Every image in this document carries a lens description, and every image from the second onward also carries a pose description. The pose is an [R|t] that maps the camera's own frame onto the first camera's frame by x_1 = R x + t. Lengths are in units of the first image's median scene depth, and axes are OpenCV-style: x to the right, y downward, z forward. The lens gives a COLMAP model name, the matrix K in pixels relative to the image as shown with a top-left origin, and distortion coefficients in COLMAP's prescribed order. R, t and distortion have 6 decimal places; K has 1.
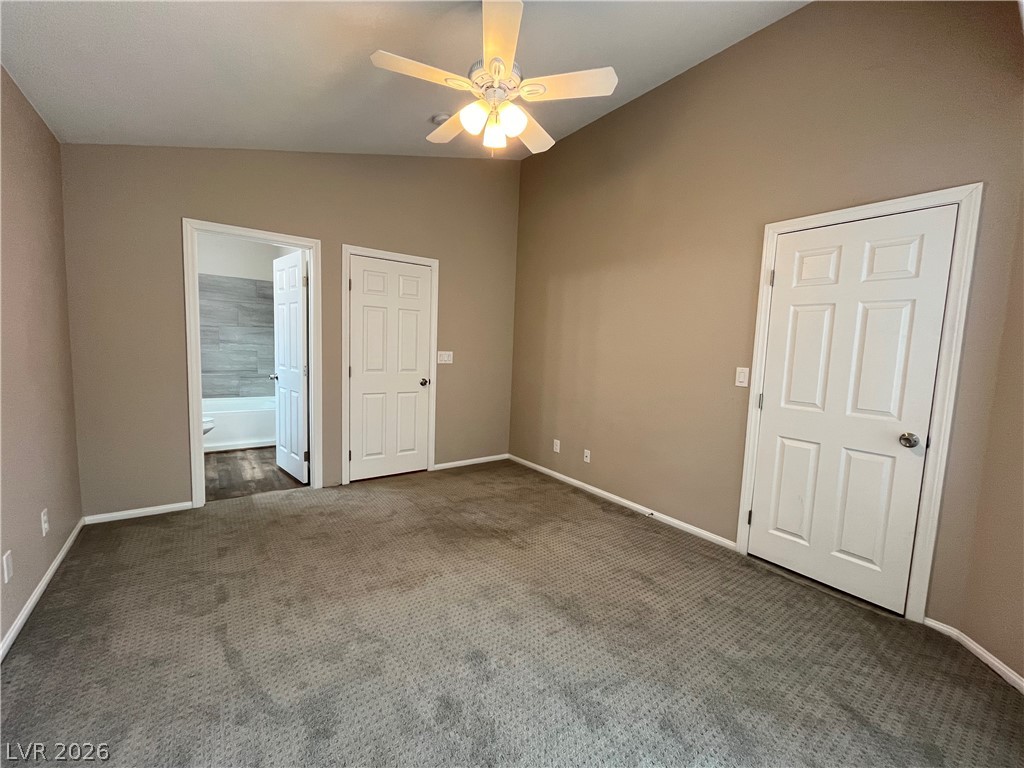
lens RADIAL K [[416.4, 0, 512.0], [0, 416.4, 384.0], [0, 0, 1]] dist [-0.004309, 0.000066]
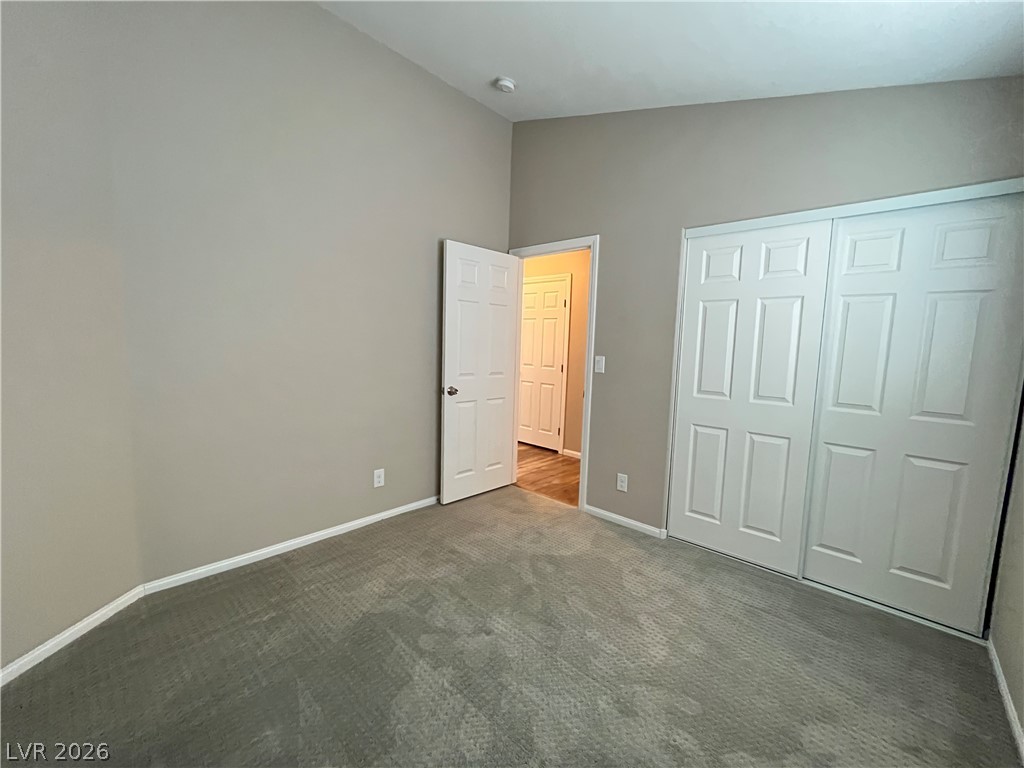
lens RADIAL K [[416.4, 0, 512.0], [0, 416.4, 384.0], [0, 0, 1]] dist [-0.004309, 0.000066]
pose [[0.970478, -0.027139, 0.239657, -0.067647], [0.022933, 0.999530, 0.020320, -0.010709], [-0.240096, -0.014225, 0.970645, 0.097208]]
